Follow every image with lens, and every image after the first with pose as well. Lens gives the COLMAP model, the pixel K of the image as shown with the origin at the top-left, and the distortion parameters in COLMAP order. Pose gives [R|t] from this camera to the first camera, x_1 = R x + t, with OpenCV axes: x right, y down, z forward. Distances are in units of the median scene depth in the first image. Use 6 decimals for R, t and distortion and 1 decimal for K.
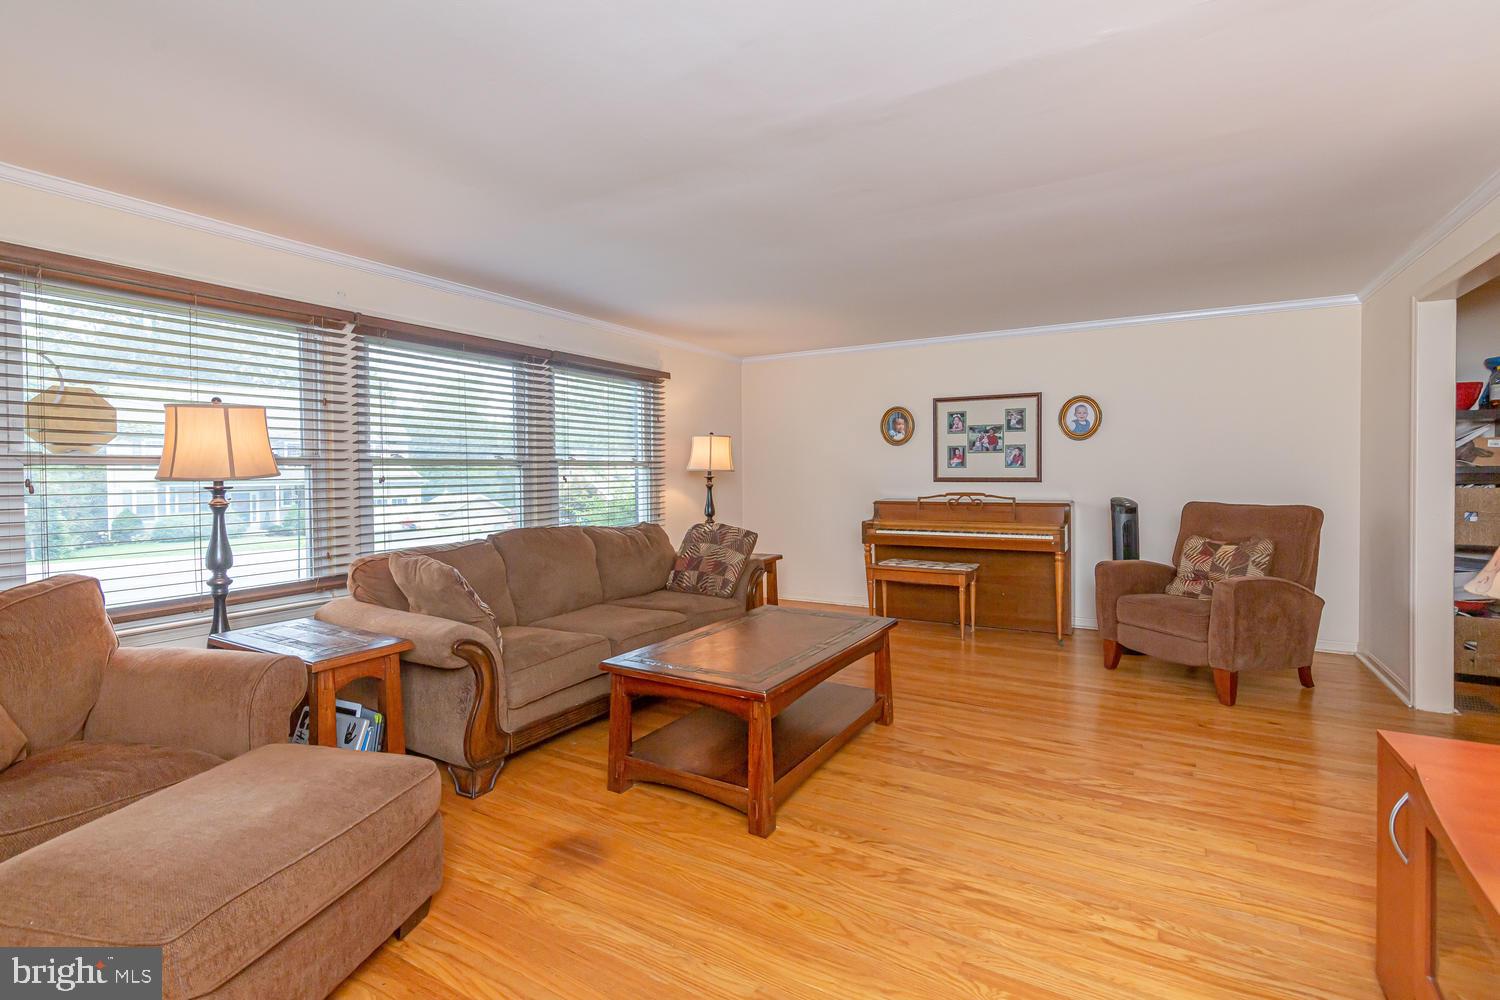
lens RADIAL K [[681.6, 0, 754.4], [0, 681.6, 461.7], [0, 0, 1]] dist [-0.001747, 0.001136]
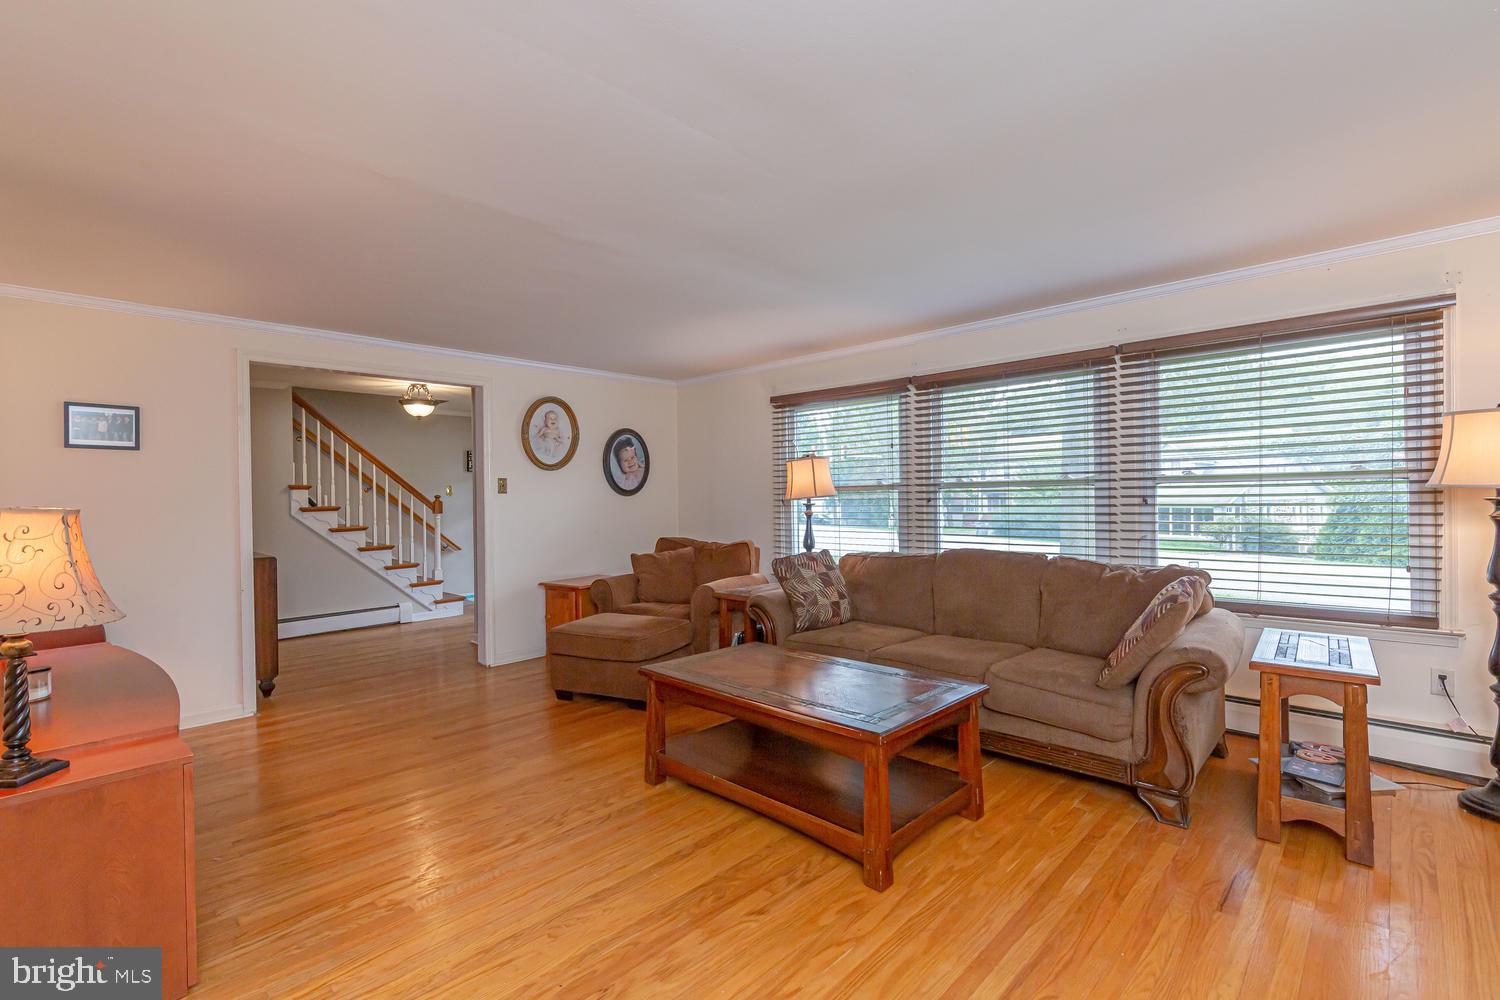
lens RADIAL K [[681.6, 0, 749.9], [0, 681.6, 502.9], [0, 0, 1]] dist [-0.001747, 0.001136]
pose [[-0.224538, 0.025862, -0.974122, 1.122158], [0.031791, 0.999310, 0.019202, -0.004893], [0.973947, -0.026657, -0.225205, 1.360761]]
